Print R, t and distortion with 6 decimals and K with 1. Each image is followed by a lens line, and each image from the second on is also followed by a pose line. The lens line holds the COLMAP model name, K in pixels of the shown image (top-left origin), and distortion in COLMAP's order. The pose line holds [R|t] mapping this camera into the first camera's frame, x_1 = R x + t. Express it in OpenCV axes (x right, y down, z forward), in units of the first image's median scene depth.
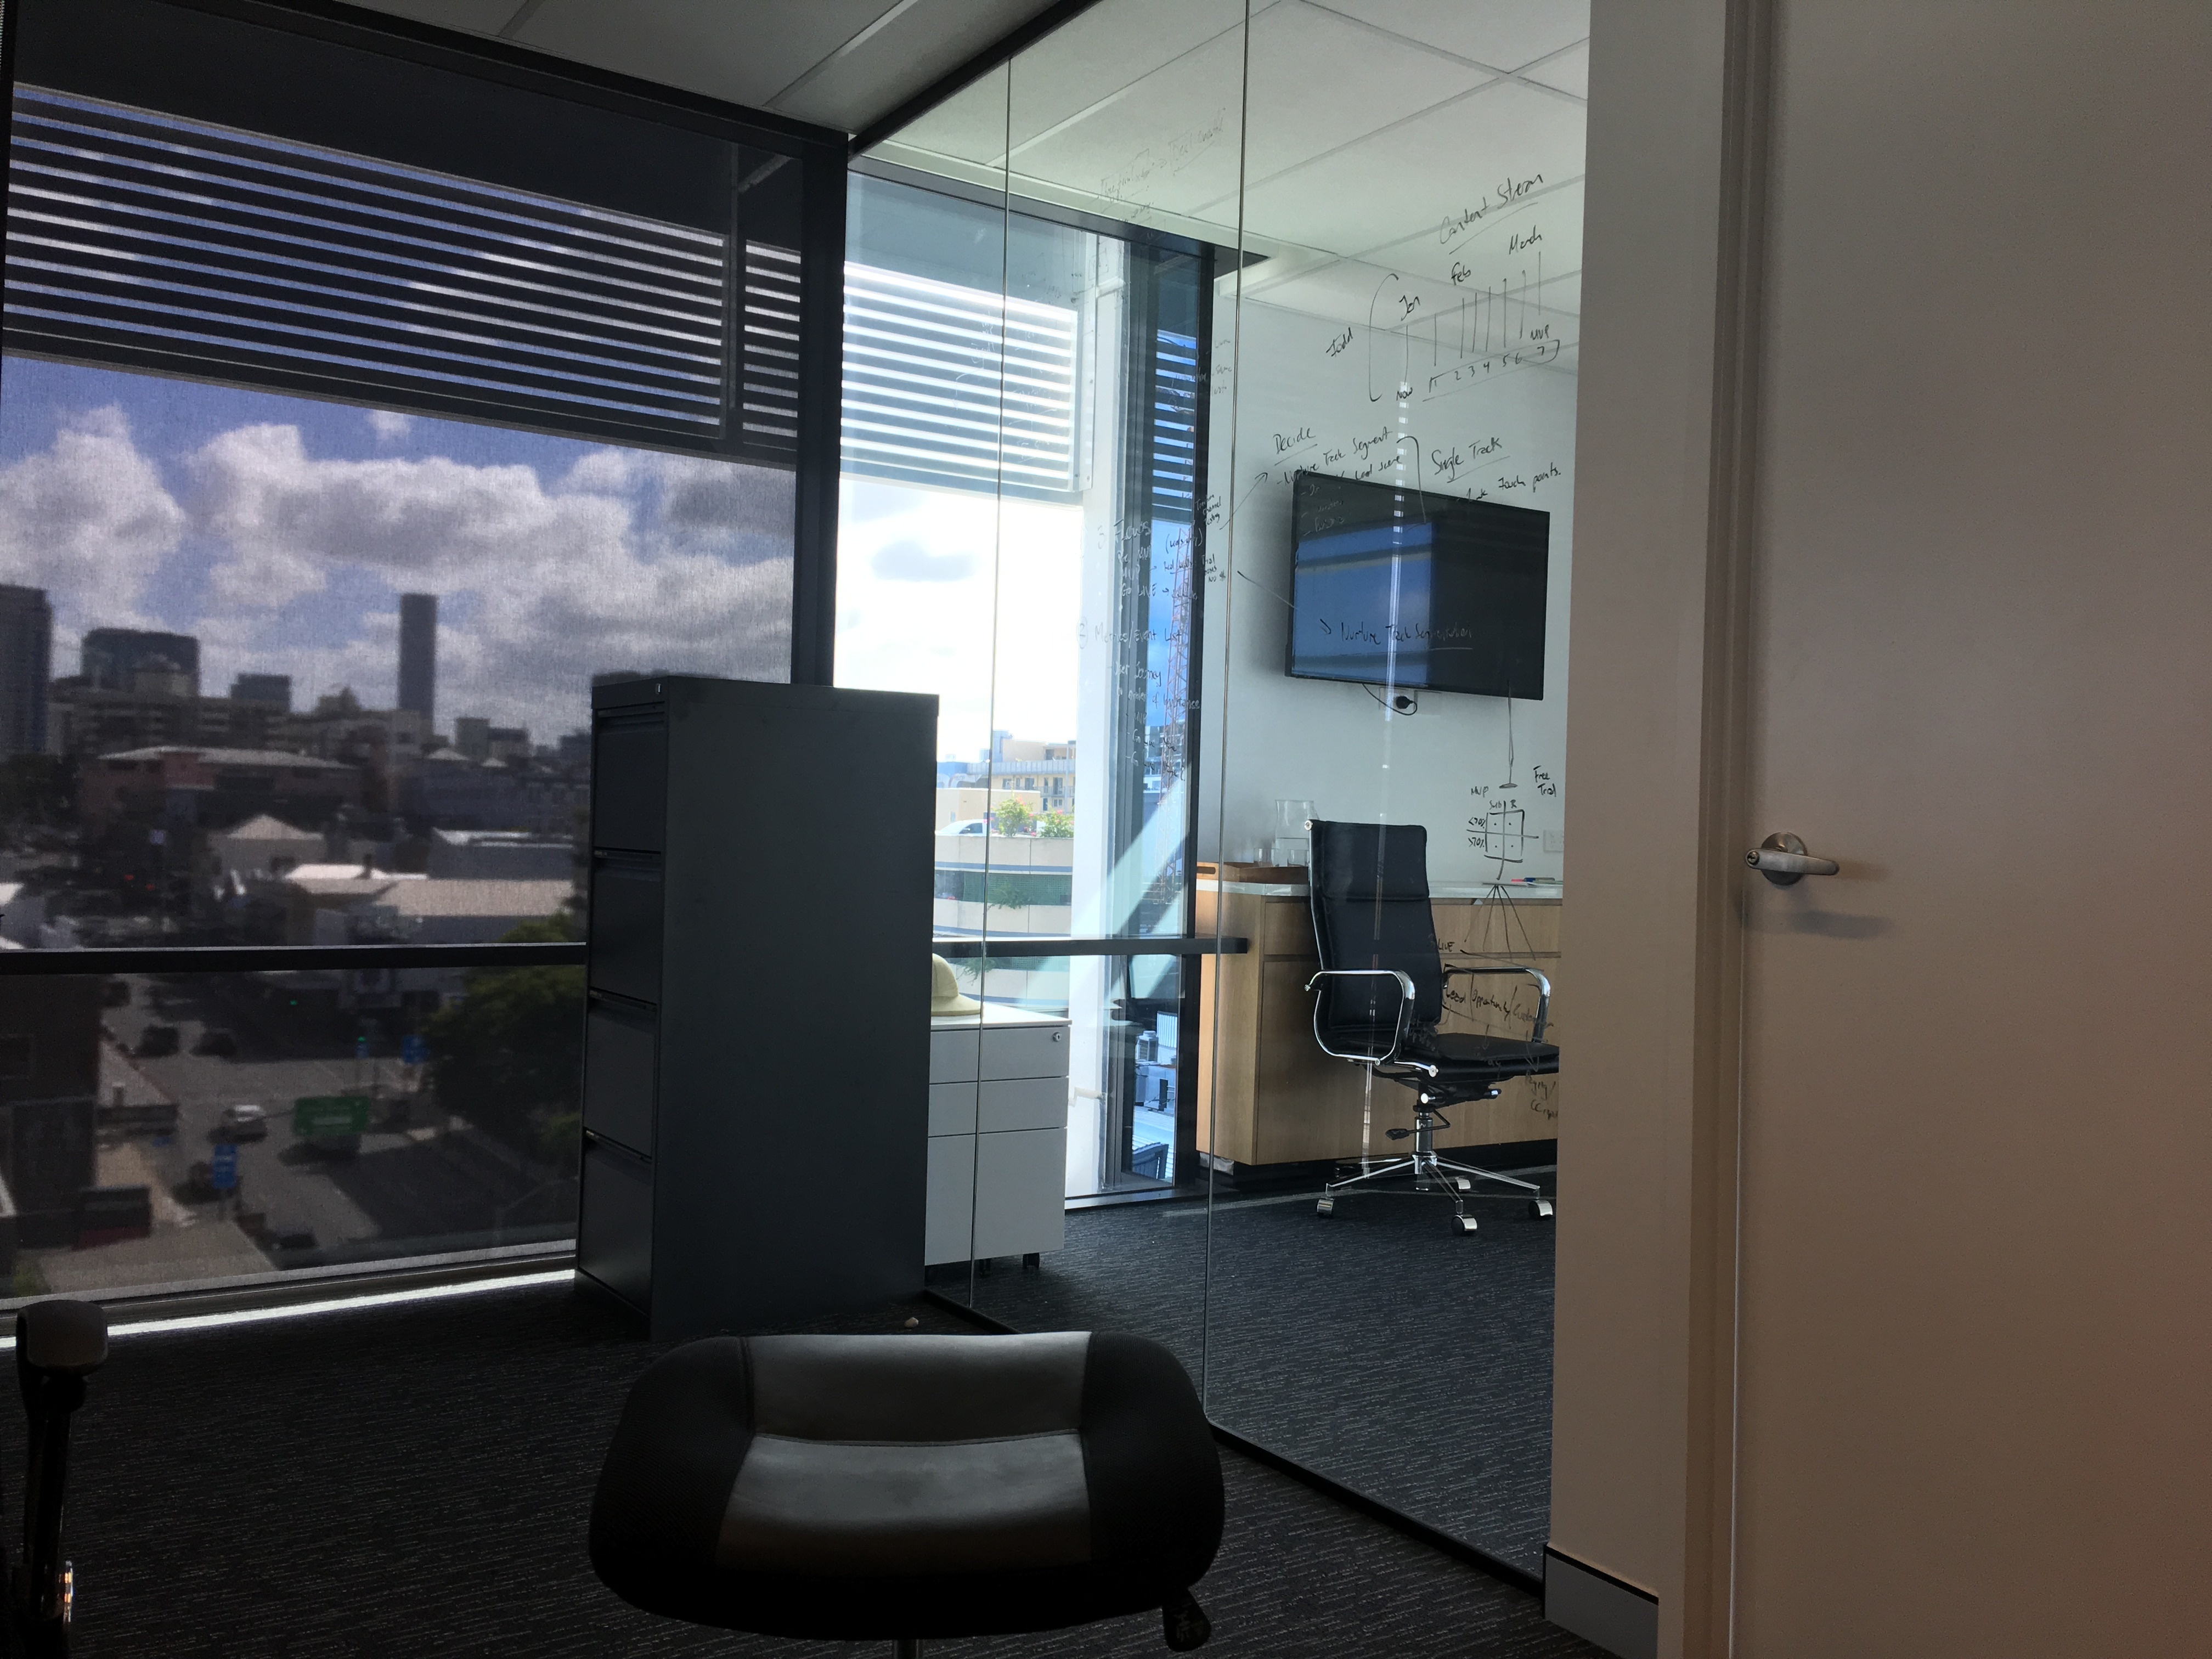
lens RADIAL K [[1857.9, 0, 1091.3], [0, 1857.9, 813.6], [0, 0, 1]] dist [0.120731, -0.183137]
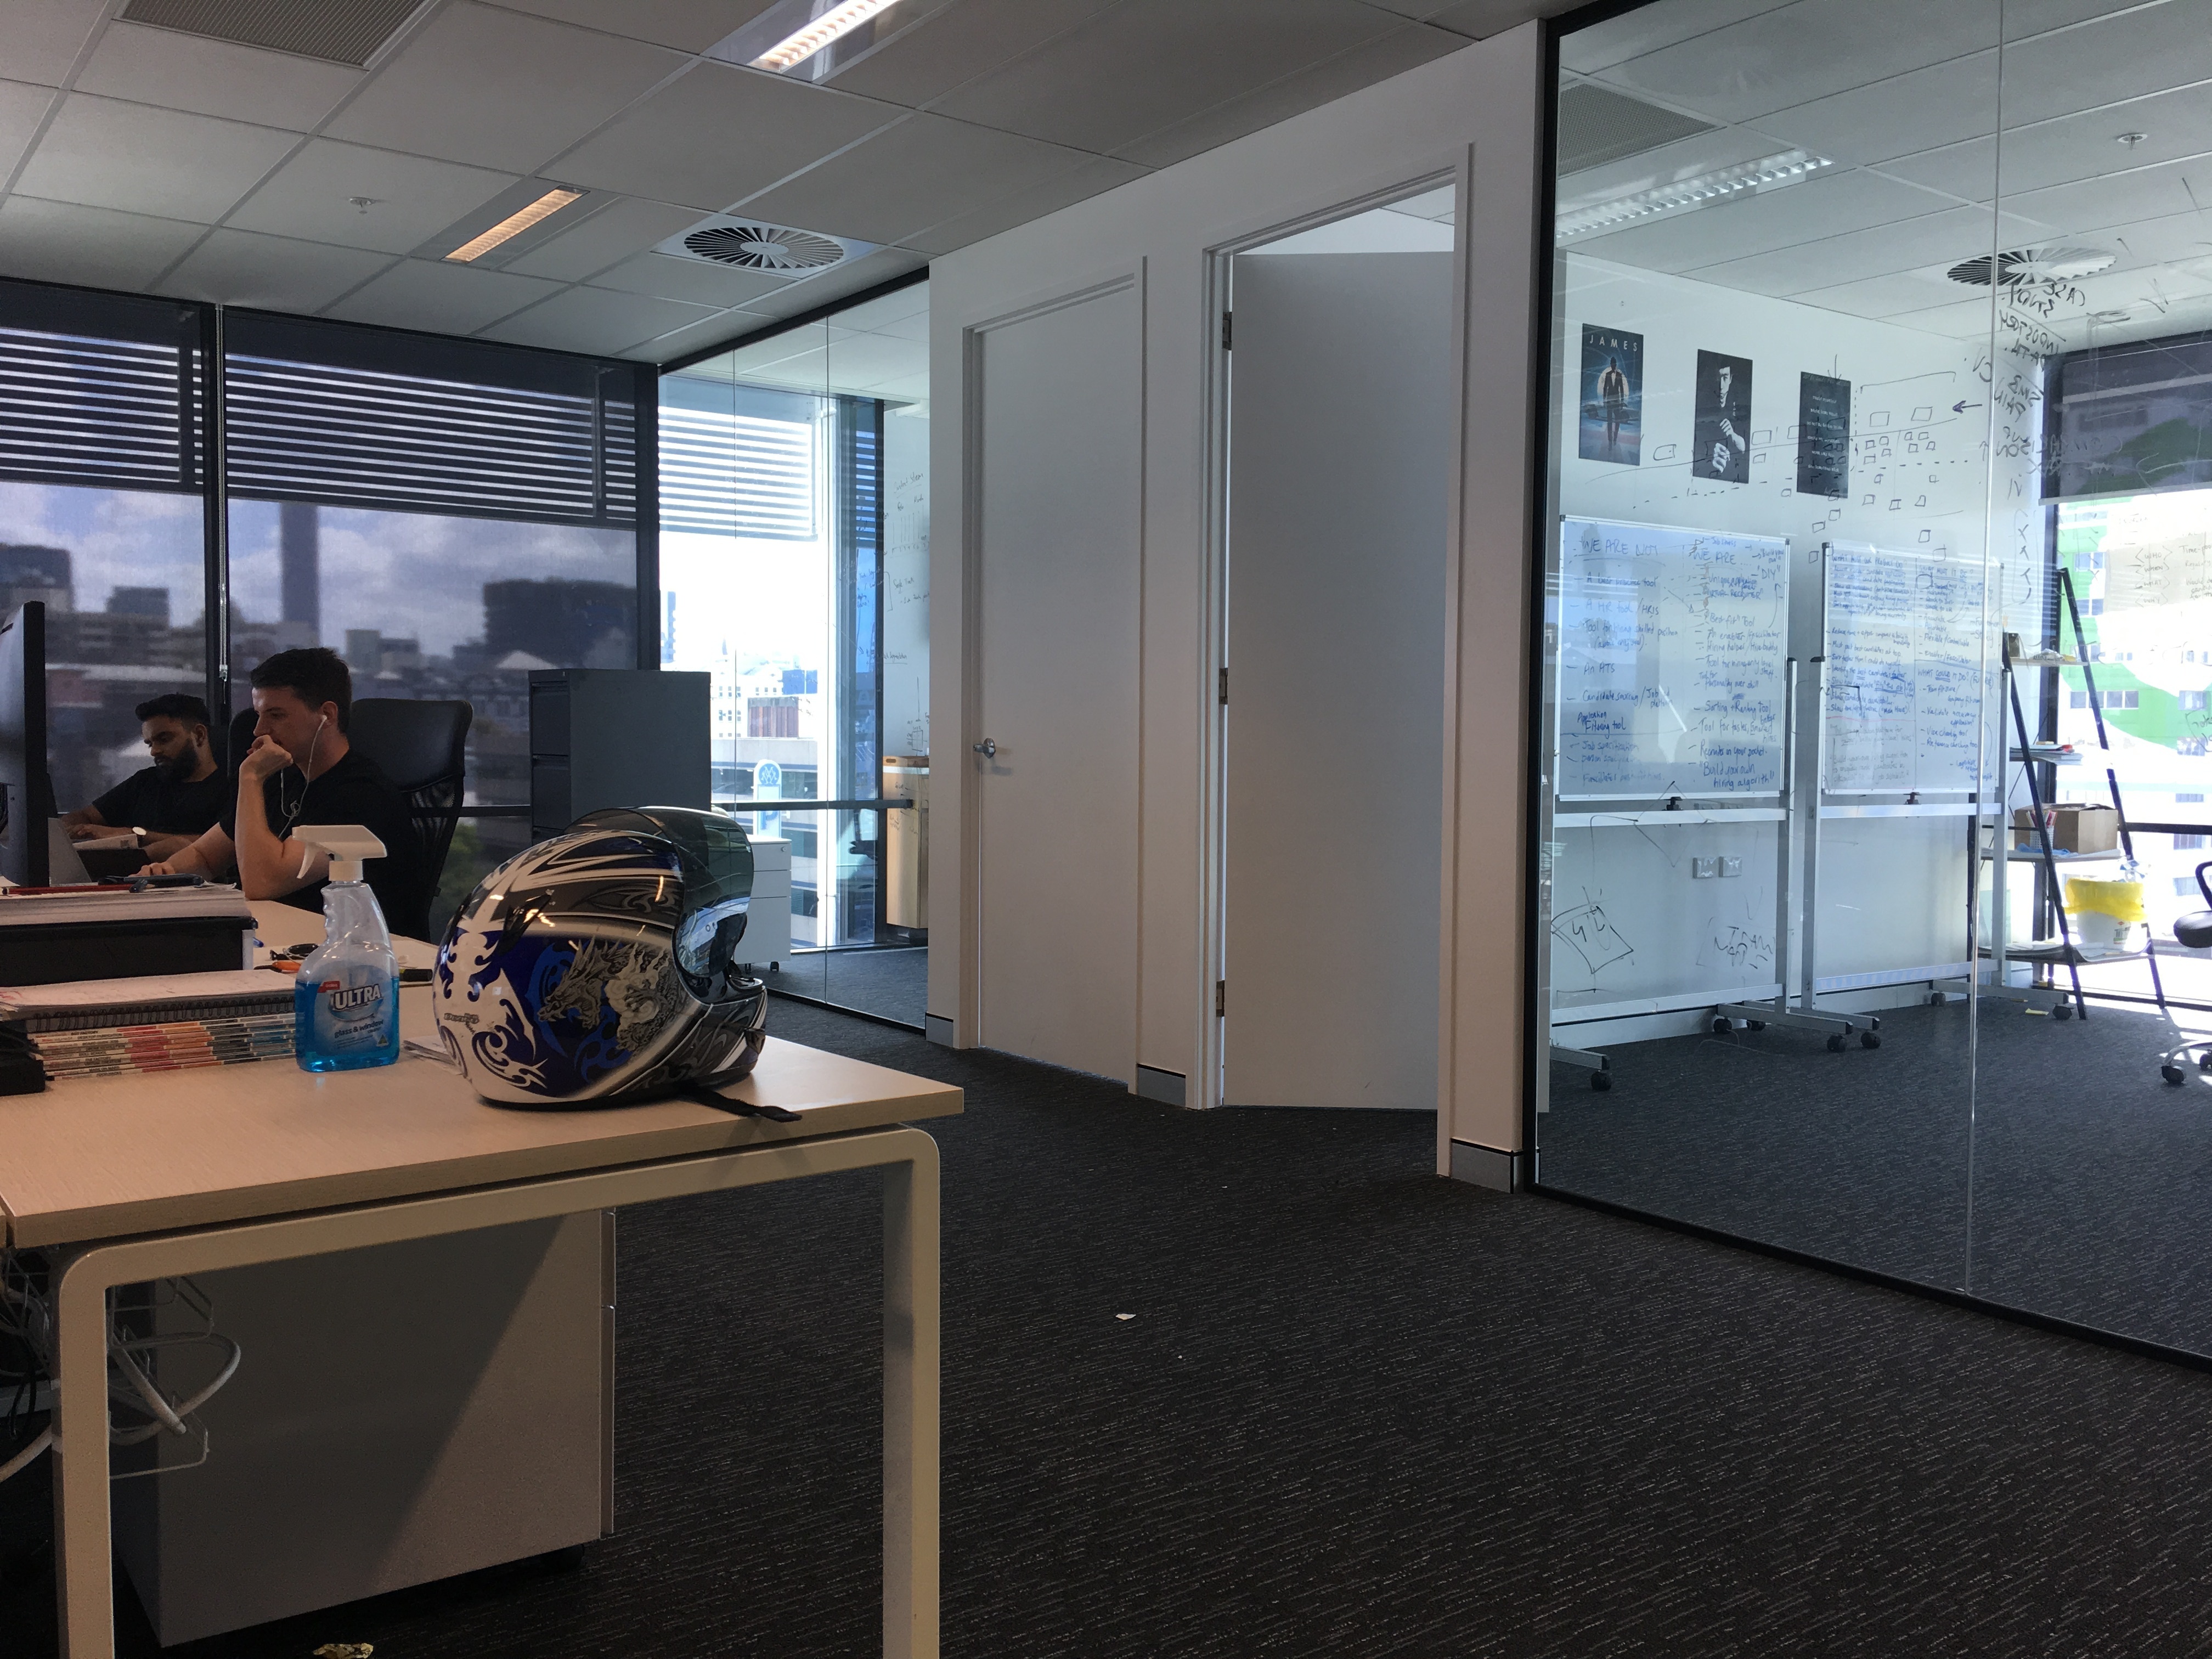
lens RADIAL K [[1857.9, 0, 1091.3], [0, 1857.9, 813.6], [0, 0, 1]] dist [0.120731, -0.183137]
pose [[0.998587, -0.022333, 0.048213, 0.165057], [0.019733, 0.998360, 0.053748, -0.009724], [-0.049334, -0.052720, 0.997390, -0.736422]]
